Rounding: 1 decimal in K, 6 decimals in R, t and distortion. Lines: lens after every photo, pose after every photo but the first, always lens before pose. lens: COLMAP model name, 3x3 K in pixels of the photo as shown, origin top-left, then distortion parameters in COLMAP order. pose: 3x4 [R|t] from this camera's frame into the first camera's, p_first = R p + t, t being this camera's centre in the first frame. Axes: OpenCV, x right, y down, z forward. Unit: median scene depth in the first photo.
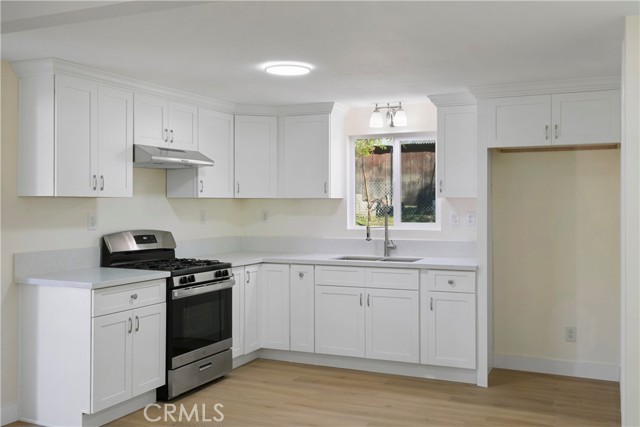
lens RADIAL K [[629.0, 0, 319.6], [0, 629.0, 202.2], [0, 0, 1]] dist [0.017169, 0.005944]
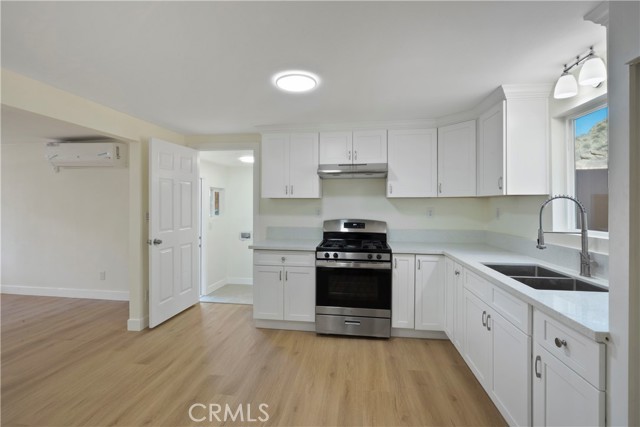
lens RADIAL K [[291.9, 0, 319.6], [0, 291.9, 202.6], [0, 0, 1]] dist [0.000349, 0.000080]
pose [[0.297223, -0.007230, -0.954781, 0.374779], [0.000720, 0.999973, -0.007348, 0.008672], [0.954808, 0.001497, 0.297220, 0.712904]]
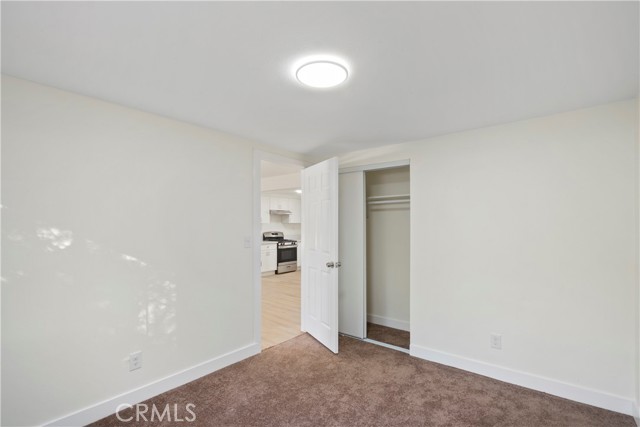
lens RADIAL K [[307.2, 0, 320.0], [0, 307.2, 224.7], [0, 0, 1]] dist [0.000494, 0.000110]
pose [[0.968528, -0.004334, -0.248867, 0.454332], [0.005274, 0.999981, 0.003110, -0.002292], [0.248849, -0.004325, 0.968533, -0.737320]]
